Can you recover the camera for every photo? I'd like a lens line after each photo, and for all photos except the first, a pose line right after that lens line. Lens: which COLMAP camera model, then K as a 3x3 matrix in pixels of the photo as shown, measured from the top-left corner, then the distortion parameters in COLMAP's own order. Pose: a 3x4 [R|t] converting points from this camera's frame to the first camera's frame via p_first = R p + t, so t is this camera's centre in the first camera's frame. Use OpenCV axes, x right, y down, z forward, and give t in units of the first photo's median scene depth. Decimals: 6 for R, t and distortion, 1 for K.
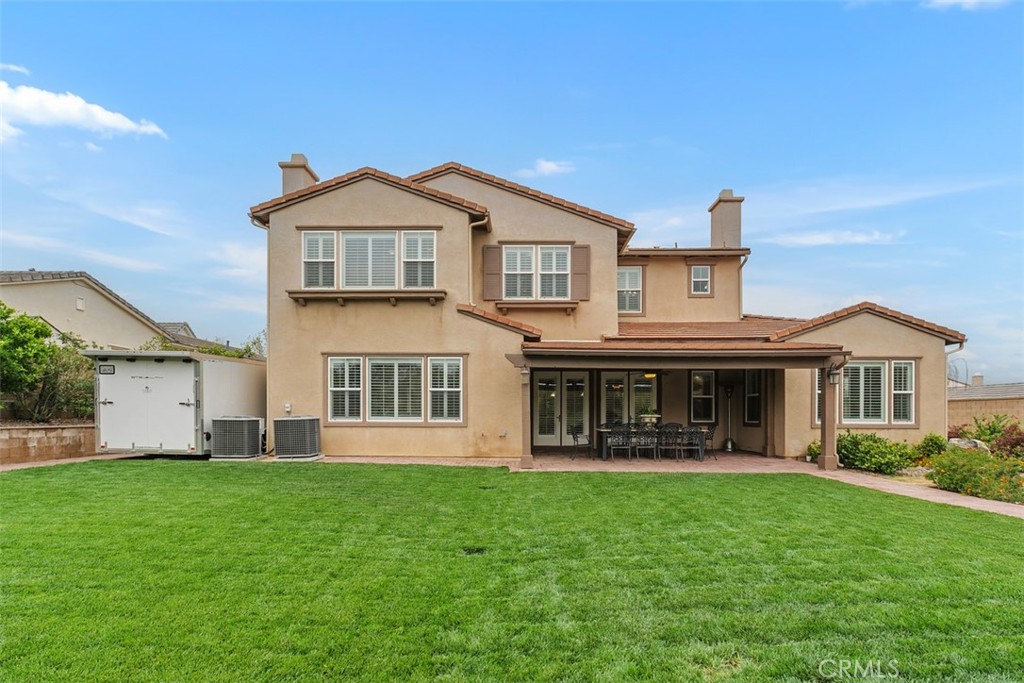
lens RADIAL K [[467.5, 0, 533.4], [0, 467.5, 414.7], [0, 0, 1]] dist [0.011969, -0.001867]
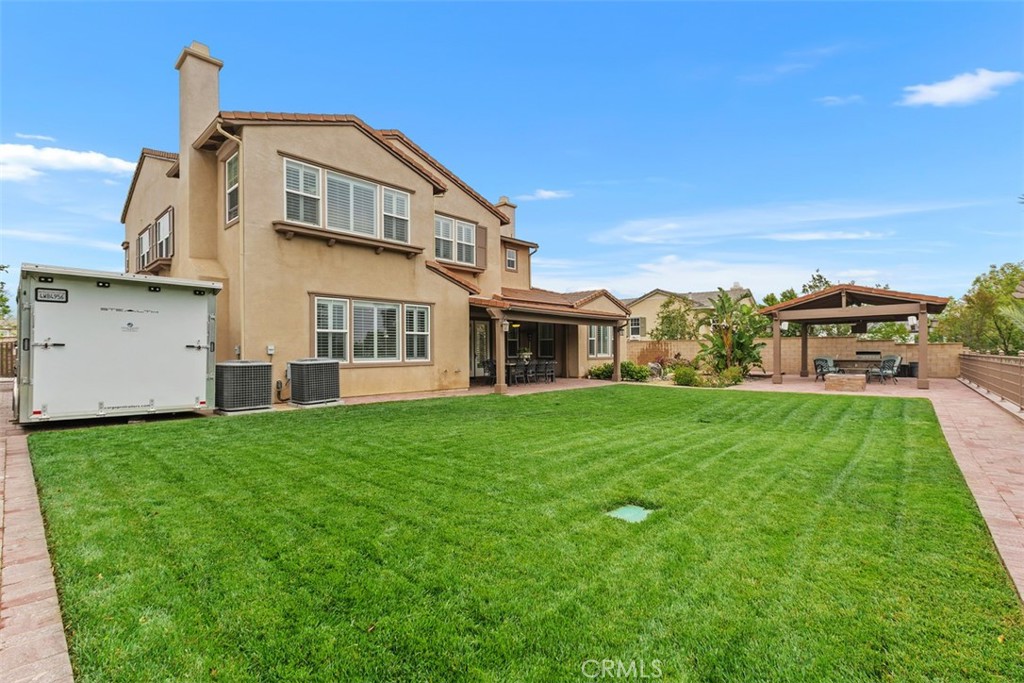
lens RADIAL K [[467.5, 0, 510.6], [0, 467.5, 346.6], [0, 0, 1]] dist [0.011969, -0.001867]
pose [[0.659767, -0.002975, 0.751465, -0.892259], [0.015439, 0.999835, -0.009596, -0.006452], [-0.751312, 0.017933, 0.659704, 0.070442]]
